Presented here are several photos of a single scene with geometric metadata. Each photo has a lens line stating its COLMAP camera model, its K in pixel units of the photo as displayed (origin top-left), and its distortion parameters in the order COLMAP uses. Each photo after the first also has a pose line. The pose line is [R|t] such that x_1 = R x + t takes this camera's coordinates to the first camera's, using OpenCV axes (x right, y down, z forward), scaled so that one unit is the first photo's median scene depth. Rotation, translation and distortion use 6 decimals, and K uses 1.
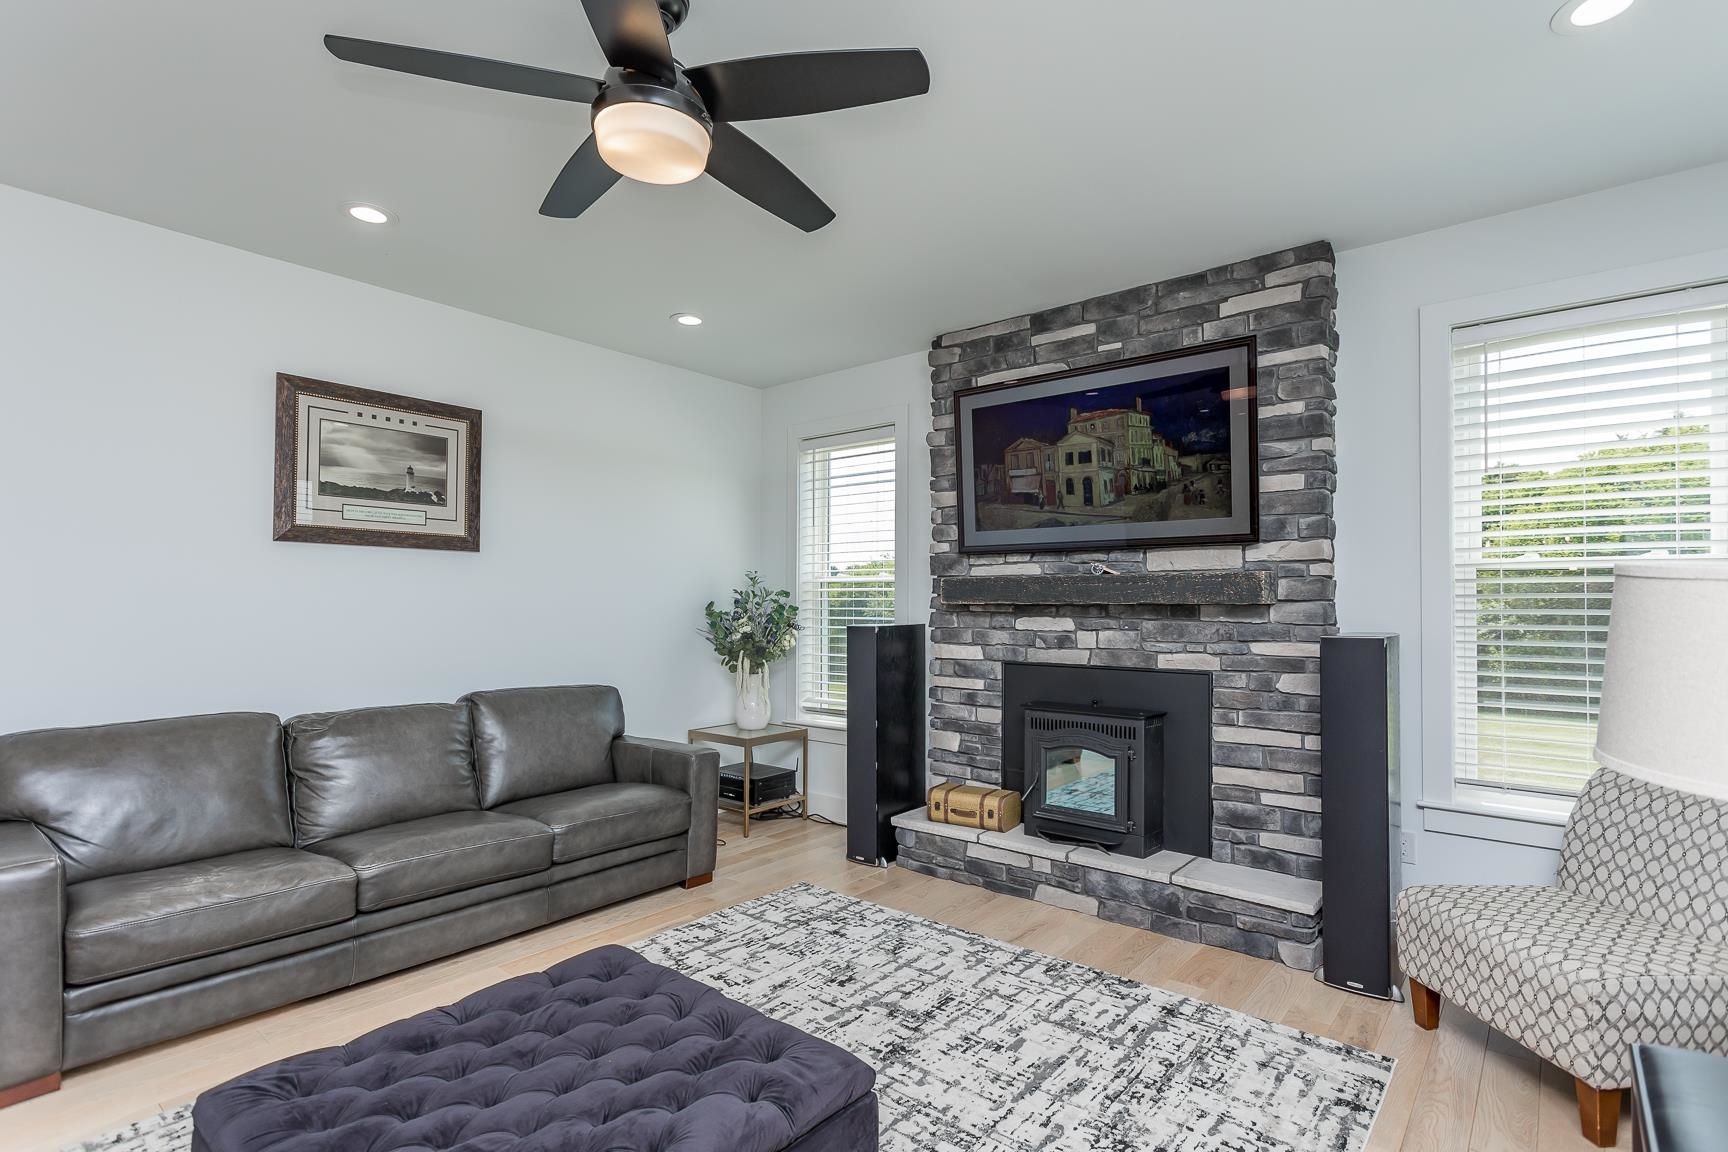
lens RADIAL K [[837.2, 0, 902.1], [0, 837.2, 598.4], [0, 0, 1]] dist [0.000602, 0.000281]
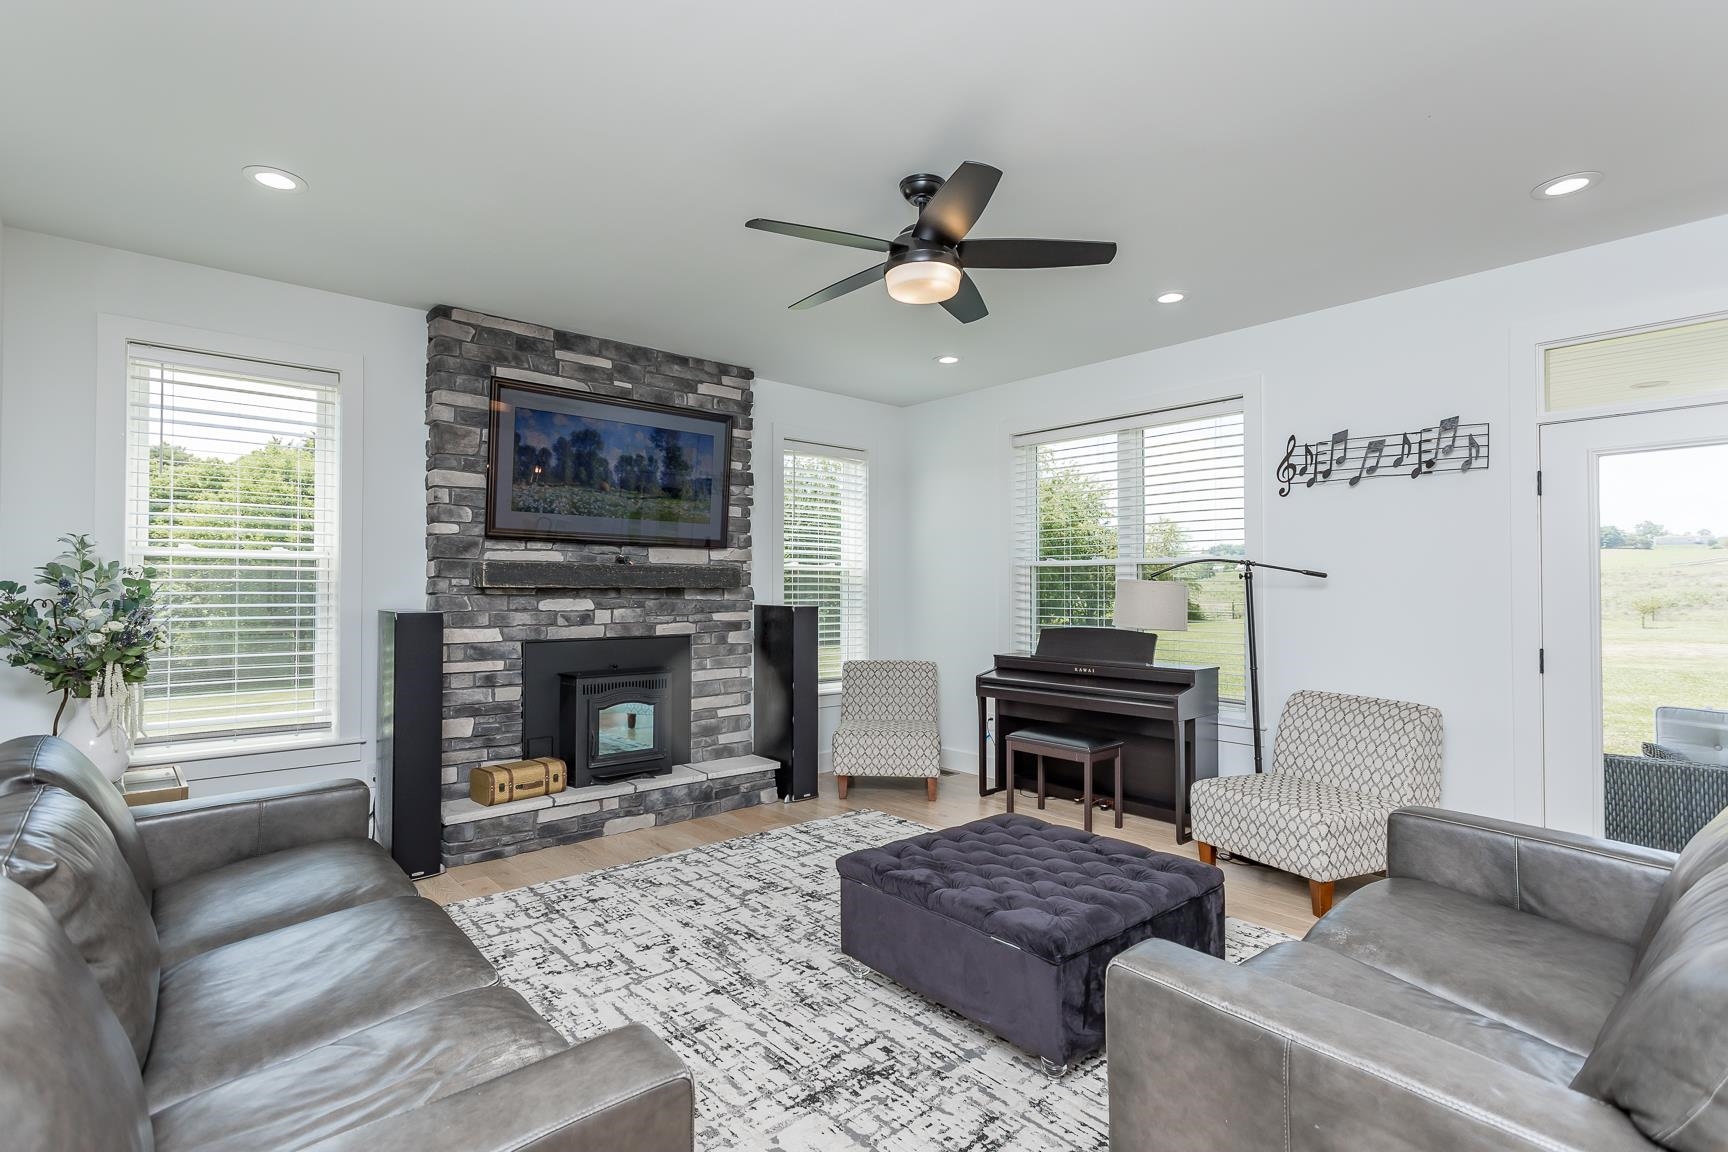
lens RADIAL K [[828.3, 0, 830.6], [0, 828.3, 576.7], [0, 0, 1]] dist [-0.000091, 0.000562]
pose [[0.193198, 0.012200, 0.981084, -0.959029], [-0.010675, 0.999890, -0.010331, -0.000140], [-0.981102, -0.008477, 0.193307, 0.467073]]
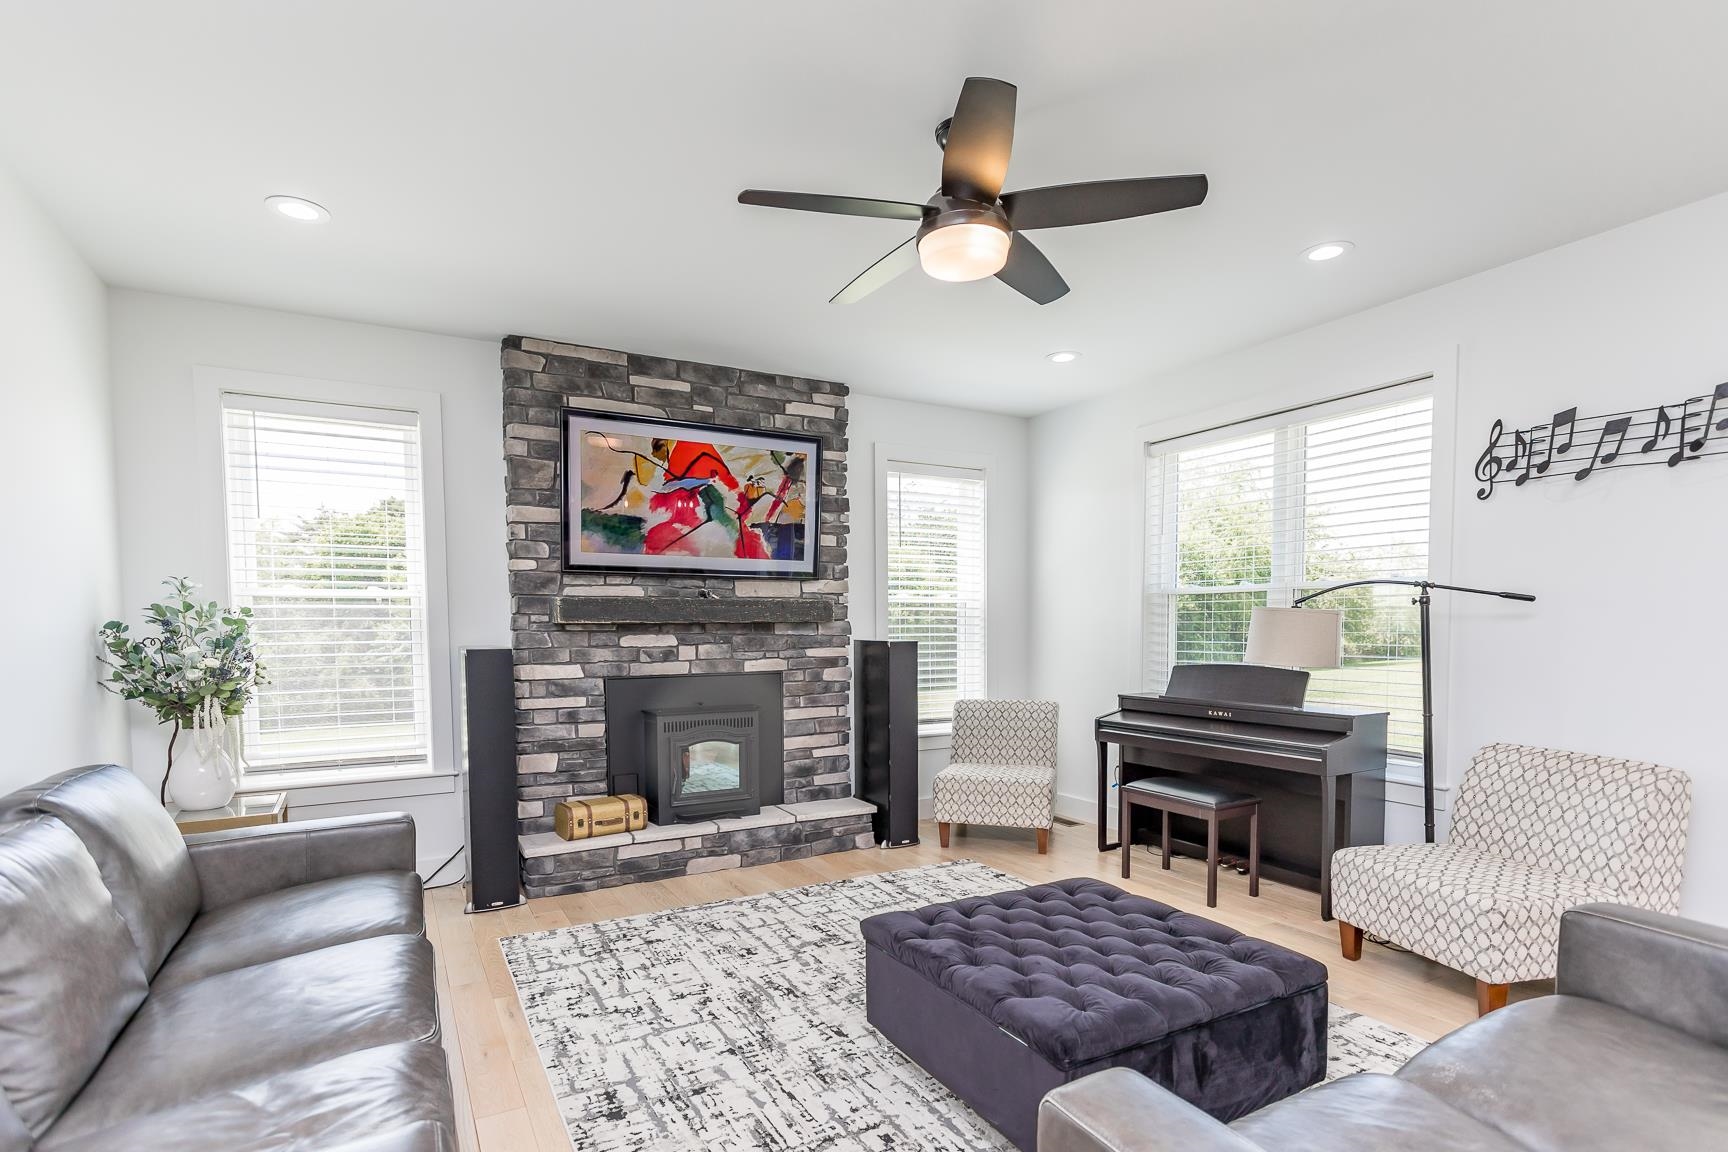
lens RADIAL K [[840.2, 0, 838.6], [0, 840.2, 671.7], [0, 0, 1]] dist [0.002888, -0.000264]
pose [[0.389567, -0.056900, 0.919239, -0.843907], [-0.000615, 0.998073, 0.062041, 0.001970], [-0.920998, -0.024735, 0.388782, 0.357902]]
